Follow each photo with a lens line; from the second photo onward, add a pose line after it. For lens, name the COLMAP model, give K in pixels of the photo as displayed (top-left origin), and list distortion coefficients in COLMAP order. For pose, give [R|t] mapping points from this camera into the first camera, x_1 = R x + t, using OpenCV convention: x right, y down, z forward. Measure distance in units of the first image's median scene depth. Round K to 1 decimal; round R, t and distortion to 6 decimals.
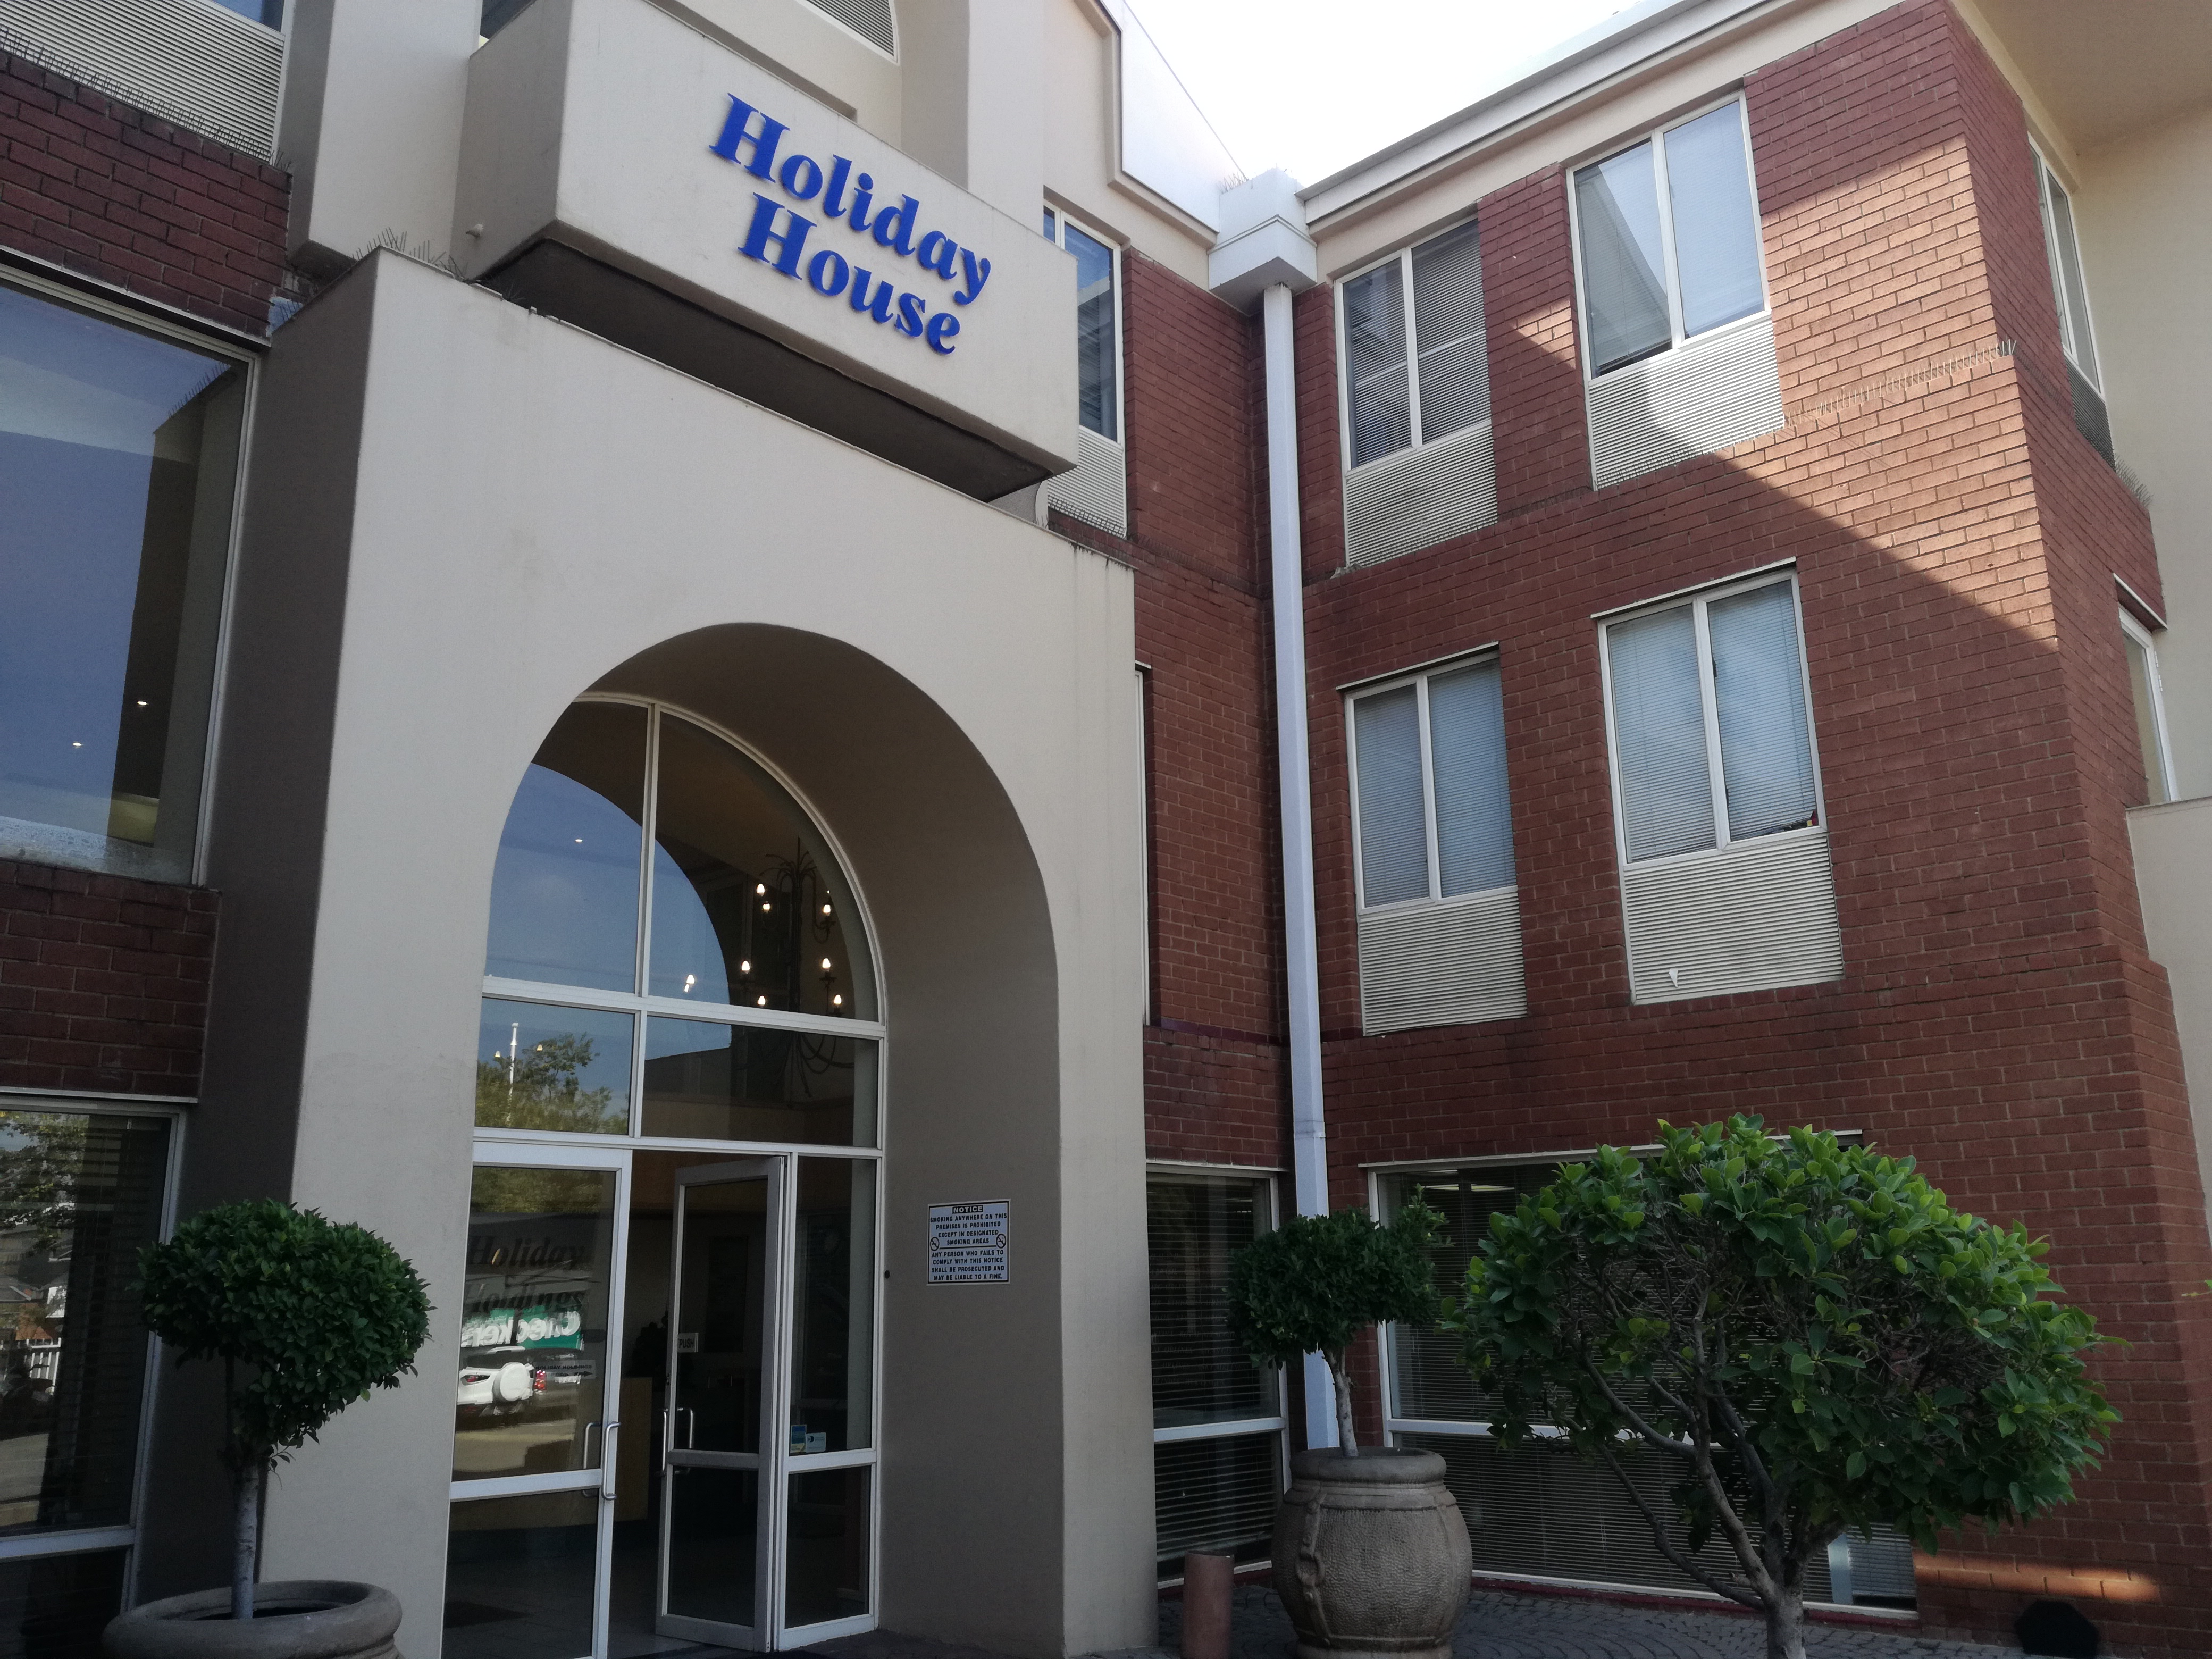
lens RADIAL K [[1836.4, 0, 1100.5], [0, 1836.4, 841.8], [0, 0, 1]] dist [0.146460, -0.289000]
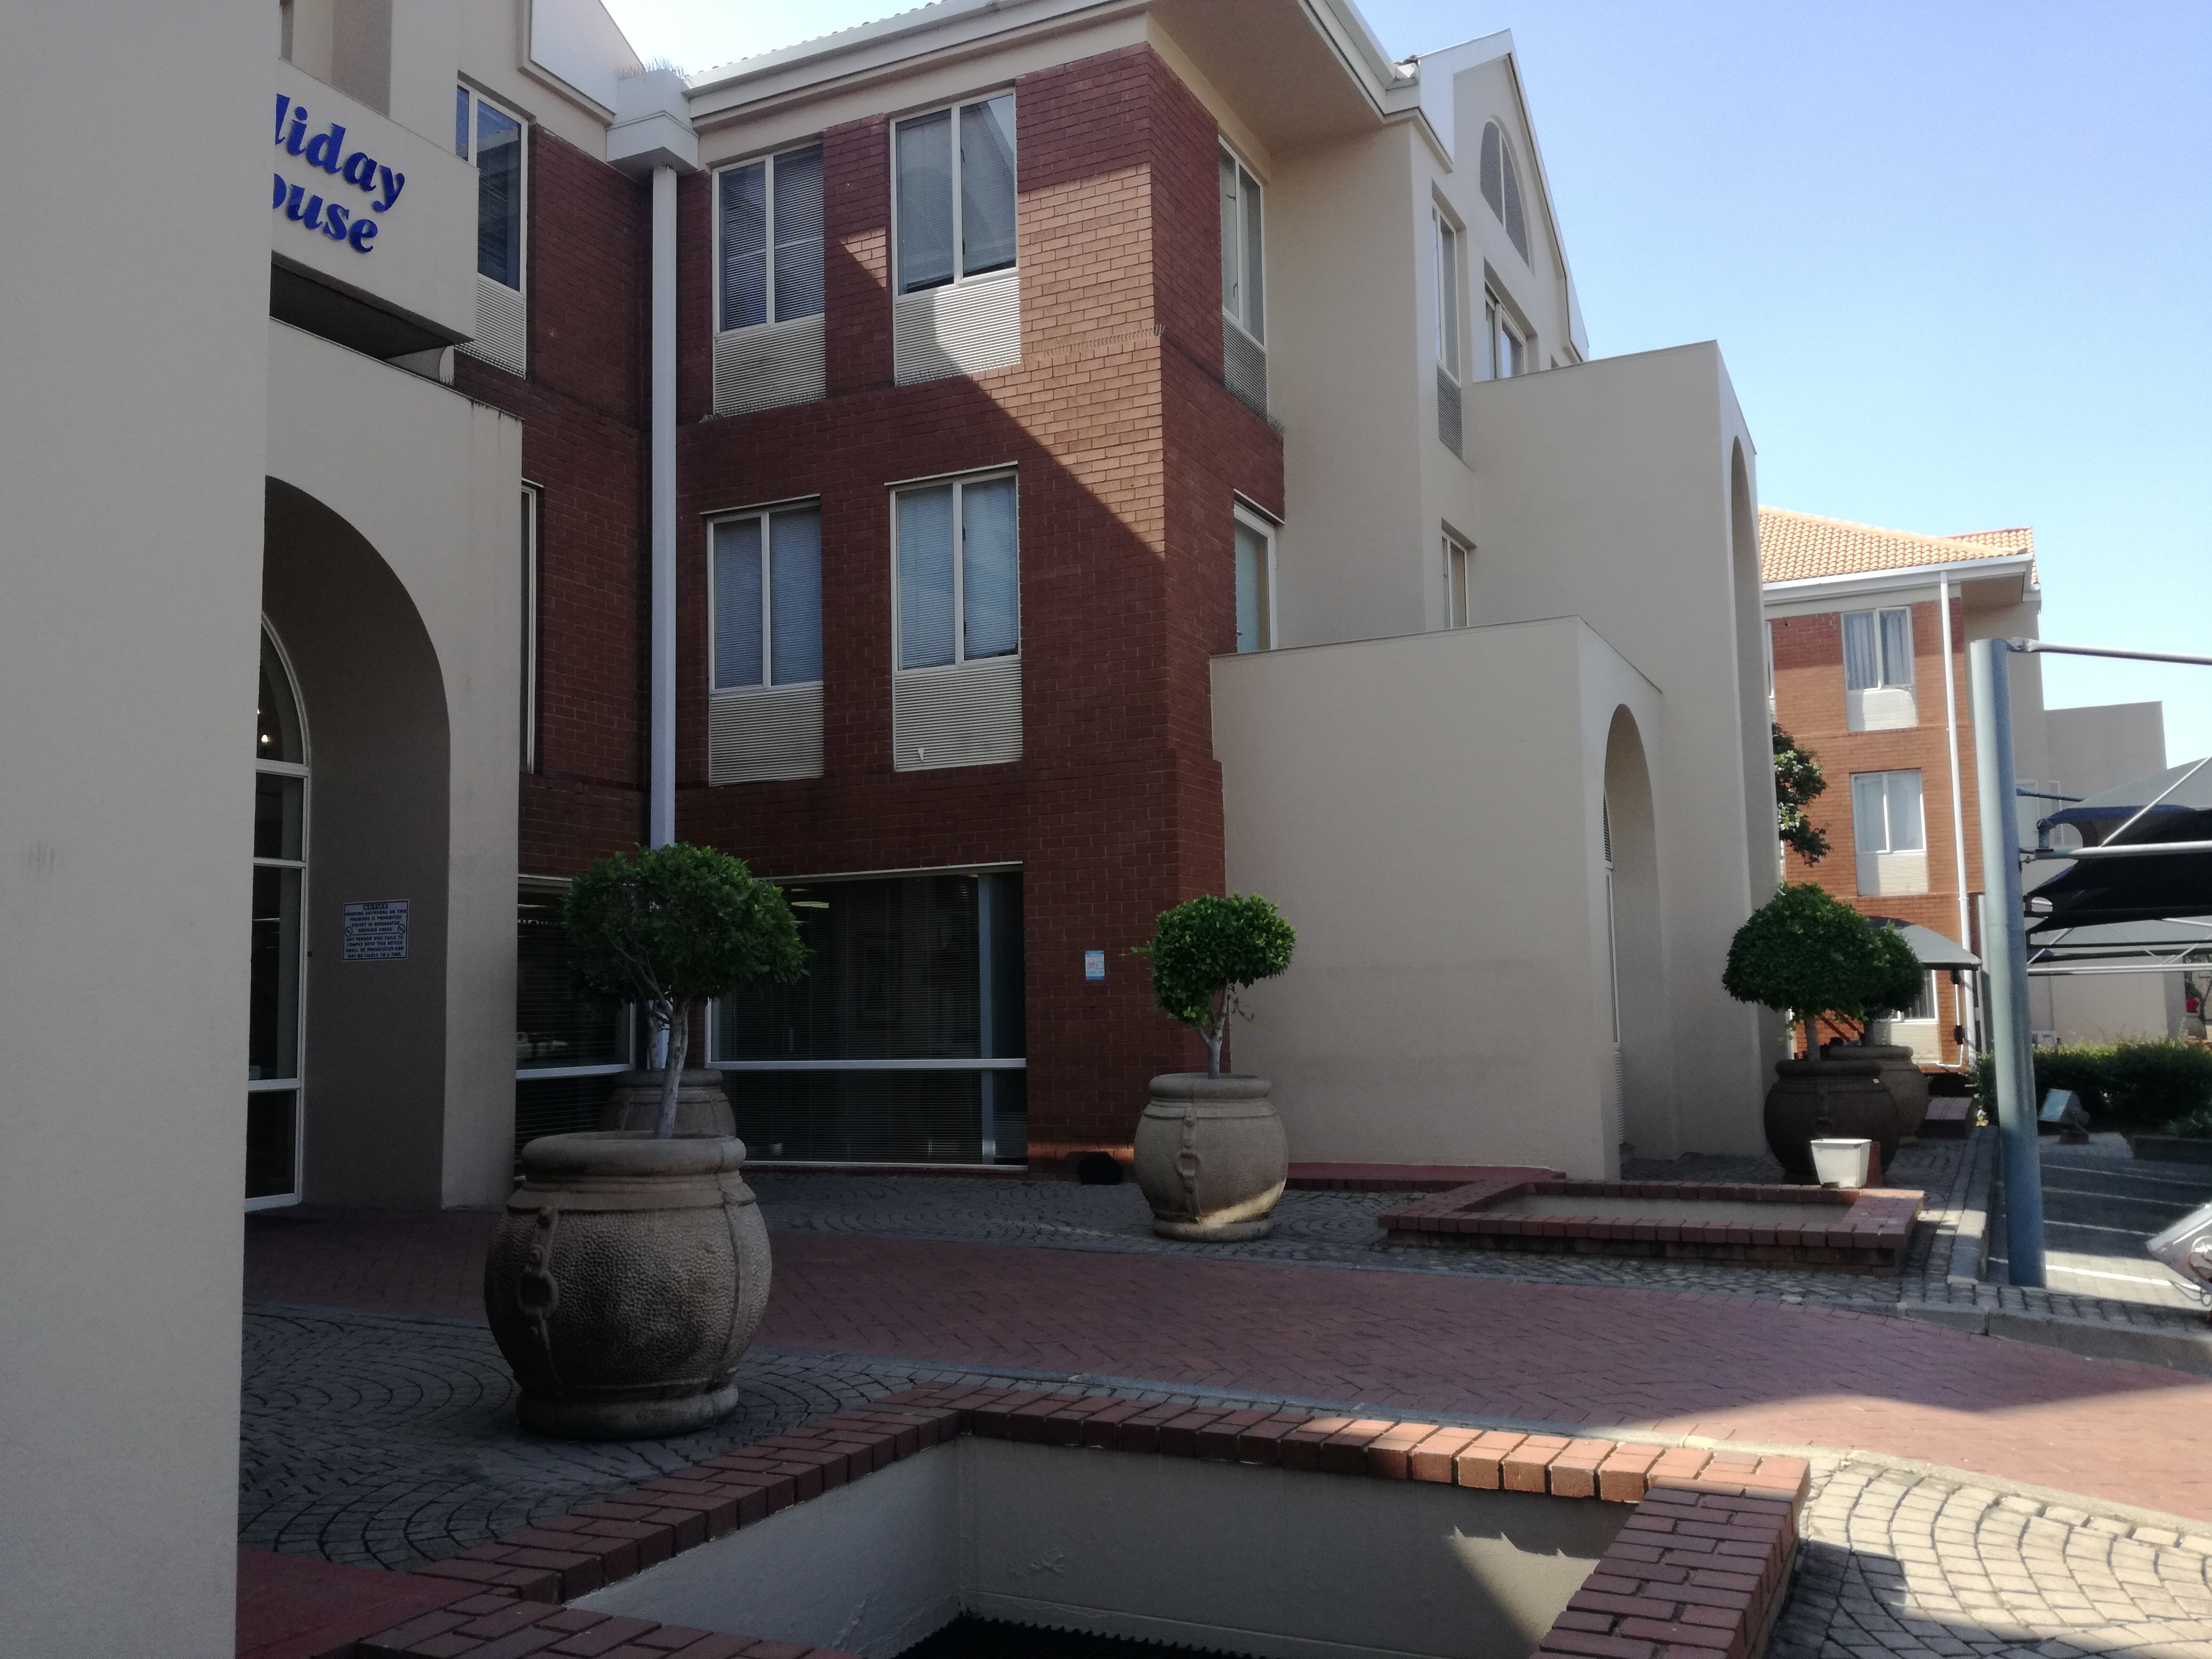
lens RADIAL K [[1836.4, 0, 1100.5], [0, 1836.4, 841.8], [0, 0, 1]] dist [0.146460, -0.289000]
pose [[0.958348, 0.025277, 0.284482, 0.039897], [-0.066050, 0.988689, 0.134656, -0.057470], [-0.277860, -0.147837, 0.949178, -0.373011]]
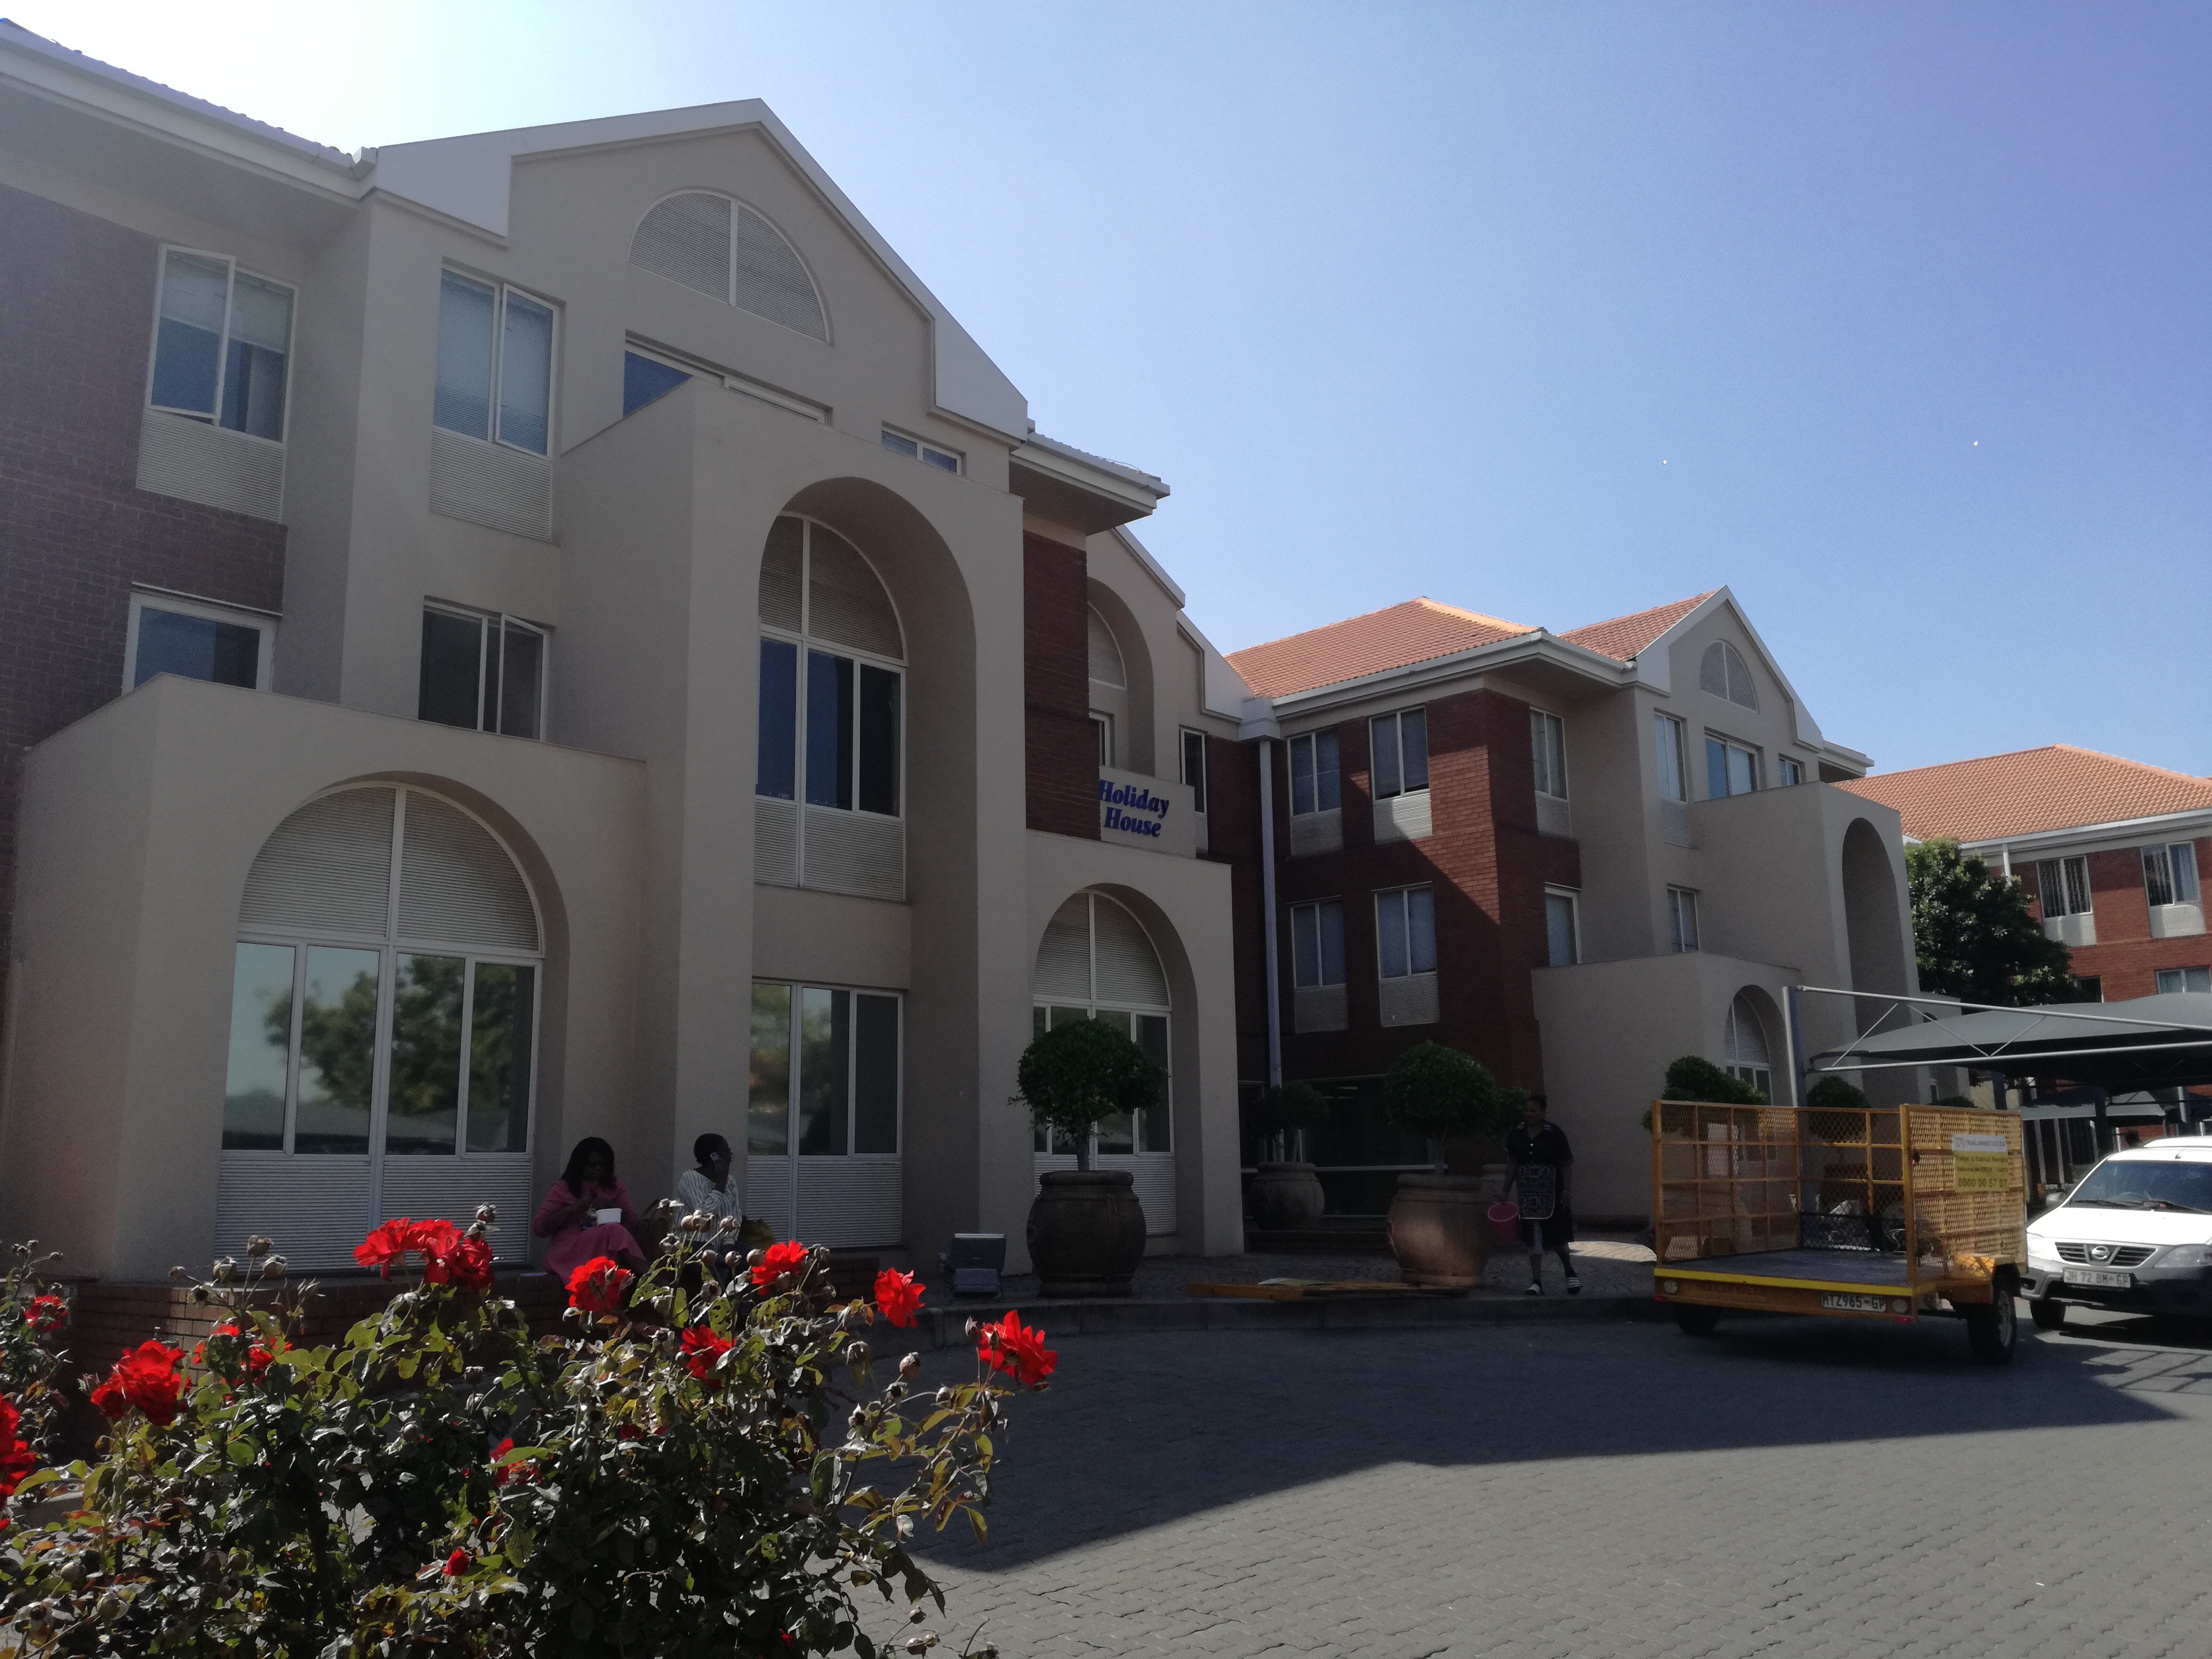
lens RADIAL K [[1836.4, 0, 1100.5], [0, 1836.4, 841.8], [0, 0, 1]] dist [0.146460, -0.289000]
pose [[0.999789, -0.006396, -0.019502, -0.103234], [0.007464, 0.998450, 0.055157, -0.370952], [0.019119, -0.055291, 0.998287, -1.922937]]
